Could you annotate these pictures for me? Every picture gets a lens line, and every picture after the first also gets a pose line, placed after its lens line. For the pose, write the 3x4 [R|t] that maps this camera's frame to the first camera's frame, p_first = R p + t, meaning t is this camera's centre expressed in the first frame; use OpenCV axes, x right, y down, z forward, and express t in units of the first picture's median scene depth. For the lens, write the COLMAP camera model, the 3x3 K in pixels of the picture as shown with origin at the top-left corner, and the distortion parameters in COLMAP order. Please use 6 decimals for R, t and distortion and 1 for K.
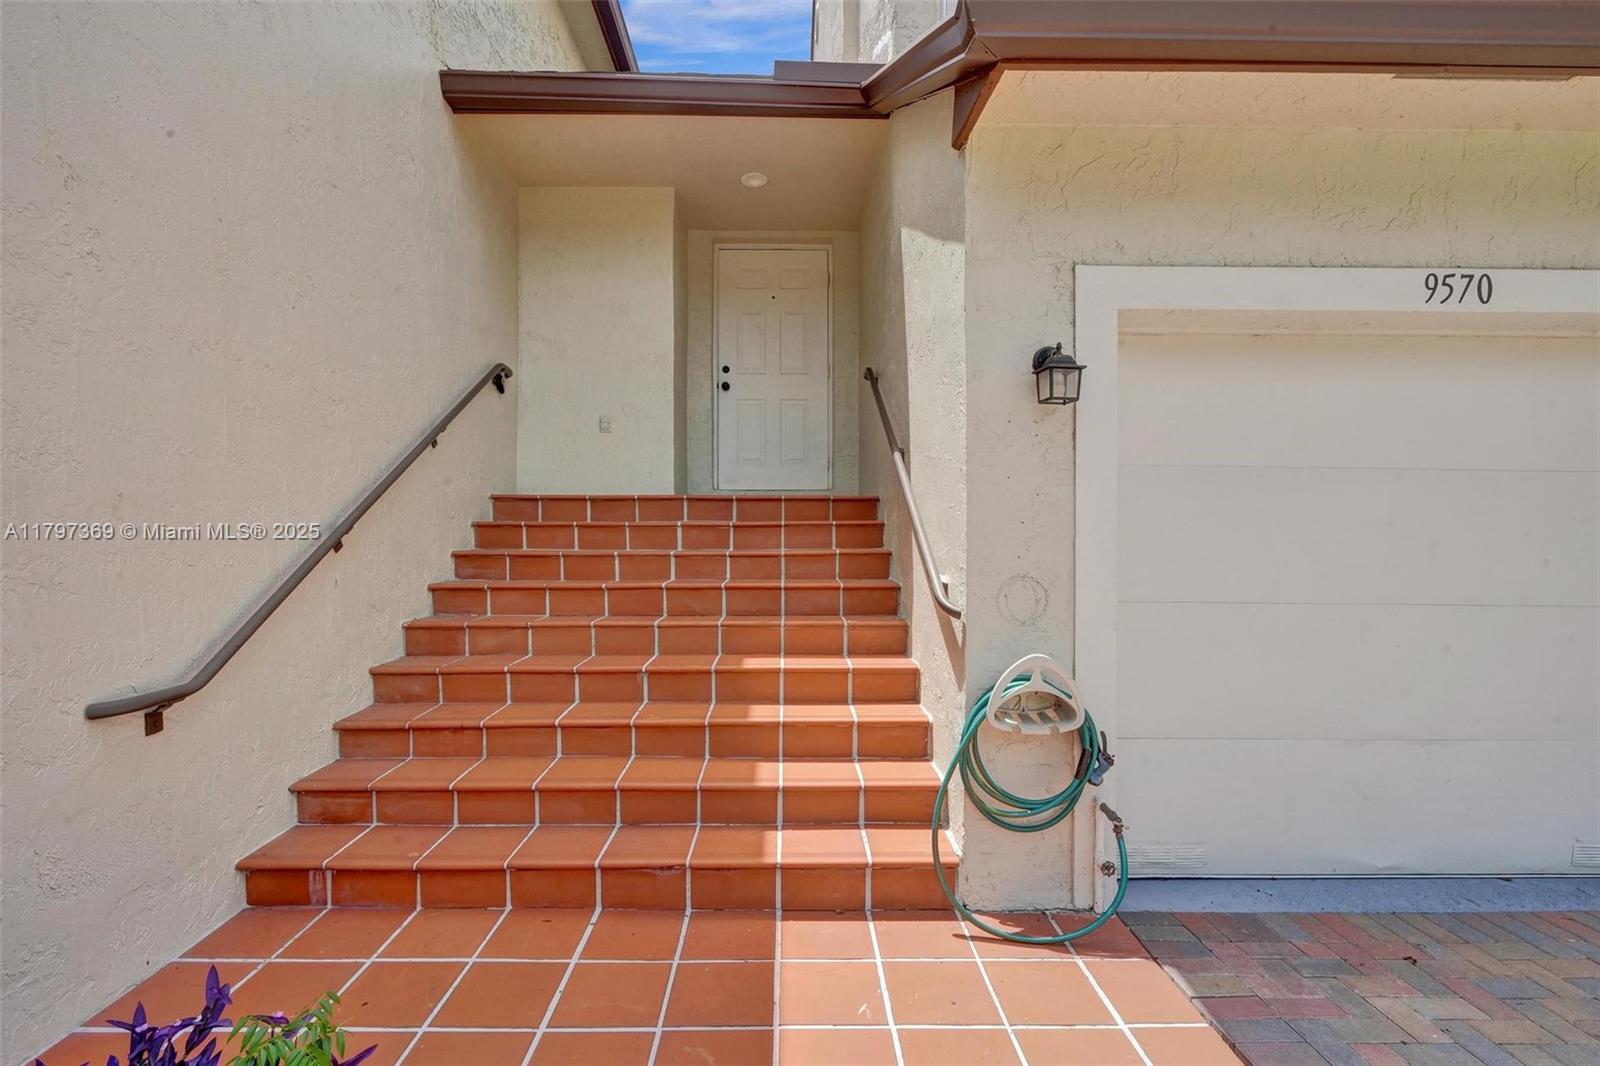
lens RADIAL K [[731.5, 0, 800.0], [0, 731.5, 533.0], [0, 0, 1]] dist [-0.000313, -0.000149]
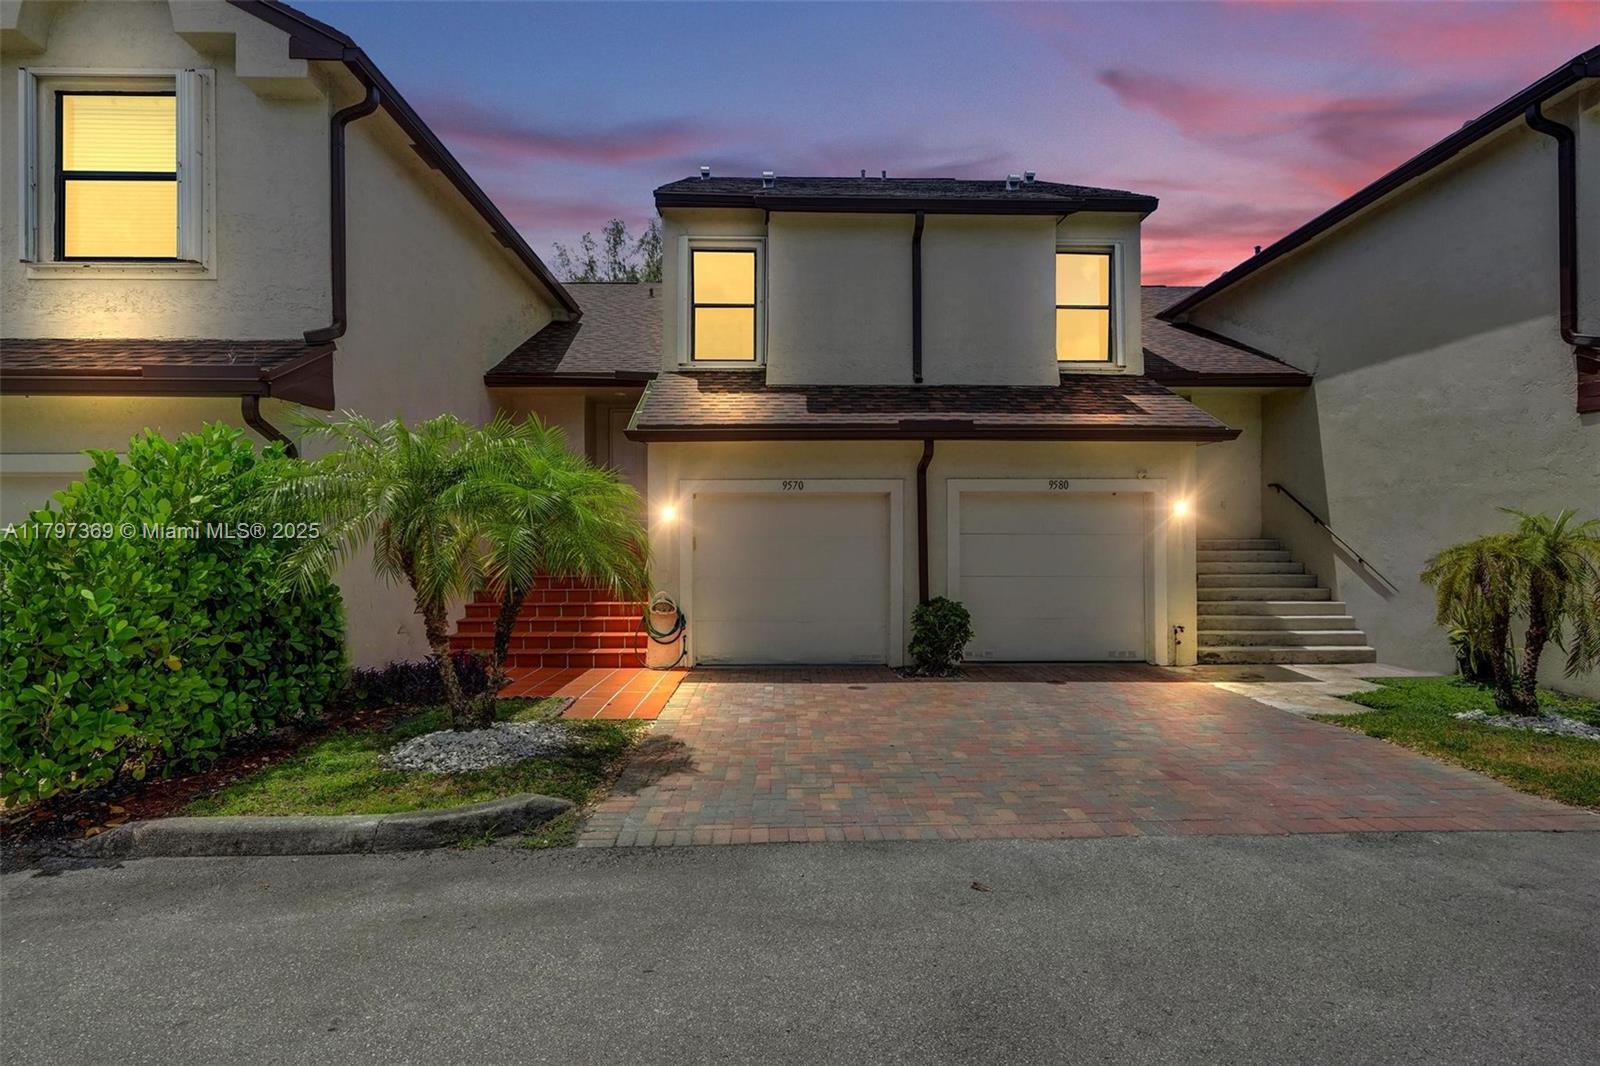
lens RADIAL K [[796.5, 0, 800.0], [0, 796.5, 533.0], [0, 0, 1]] dist [-0.000046, -0.000397]
pose [[0.999991, -0.003712, 0.001997, 0.853766], [0.003742, 0.999877, -0.015228, -0.051496], [-0.001940, 0.015235, 0.999882, -2.517355]]
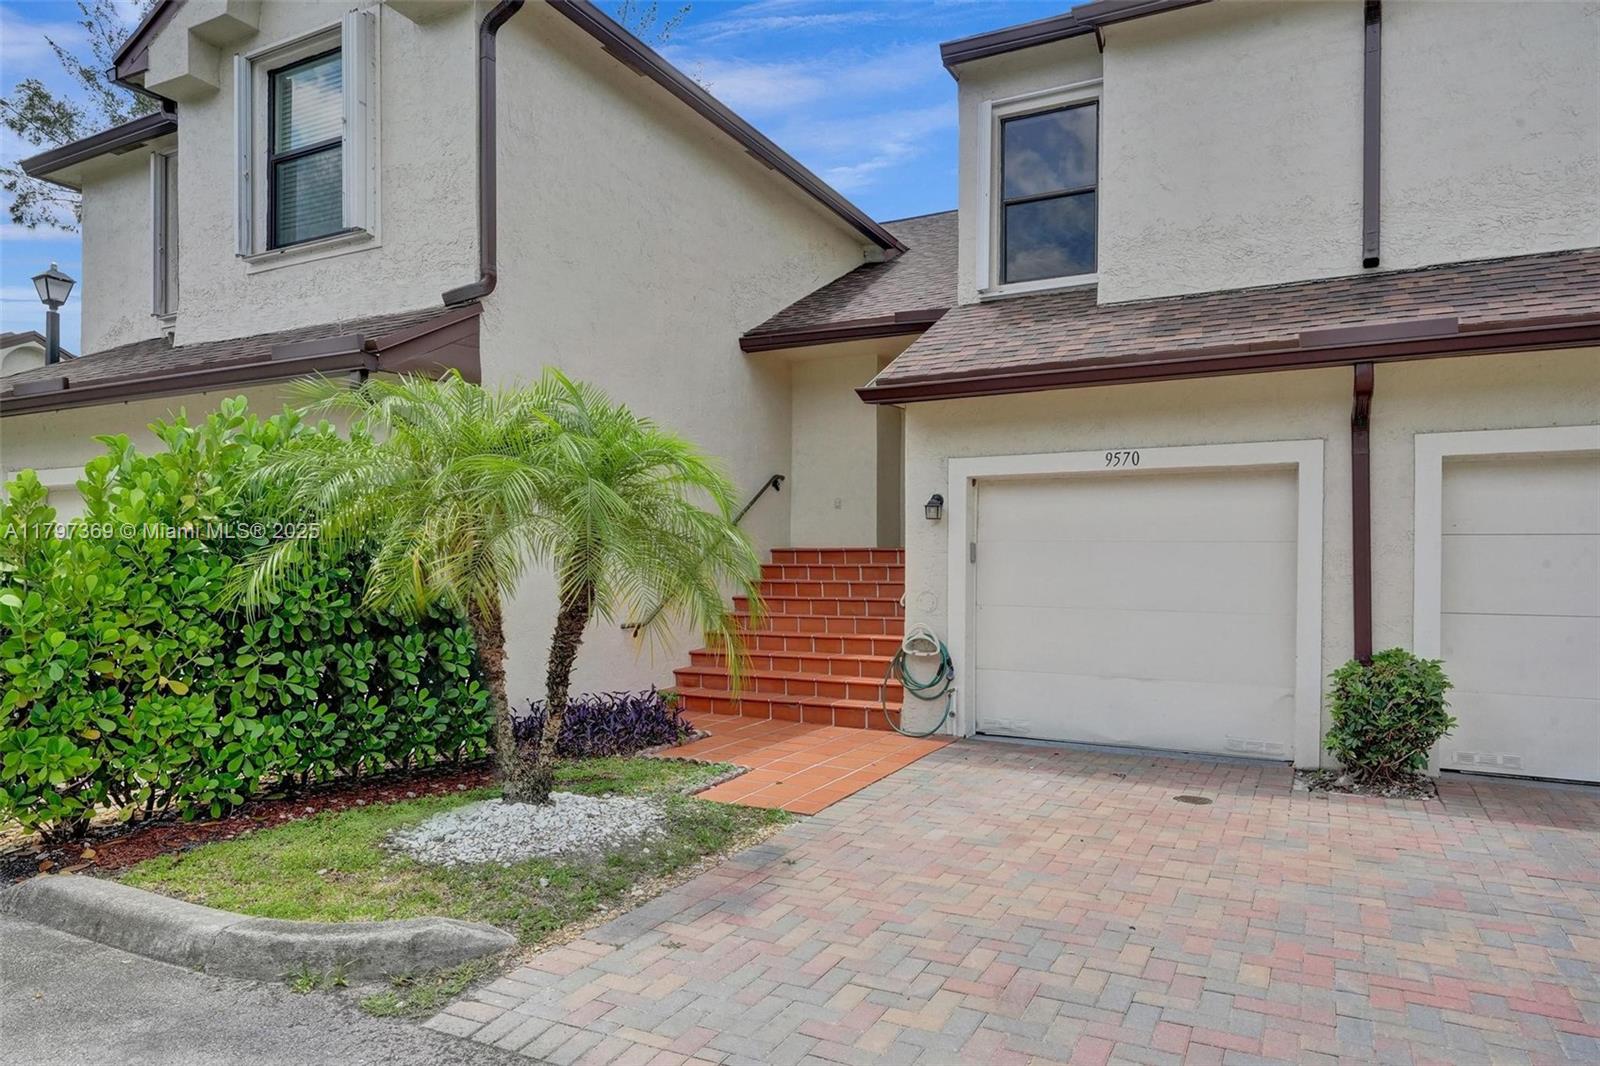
lens RADIAL K [[998.2, 0, 802.2], [0, 998.2, 564.1], [0, 0, 1]] dist [0.001159, 0.000681]
pose [[0.876136, 0.001114, -0.482063, 1.370013], [-0.001880, 0.999998, -0.001104, -0.022591], [0.482061, 0.001874, 0.876136, -1.832612]]
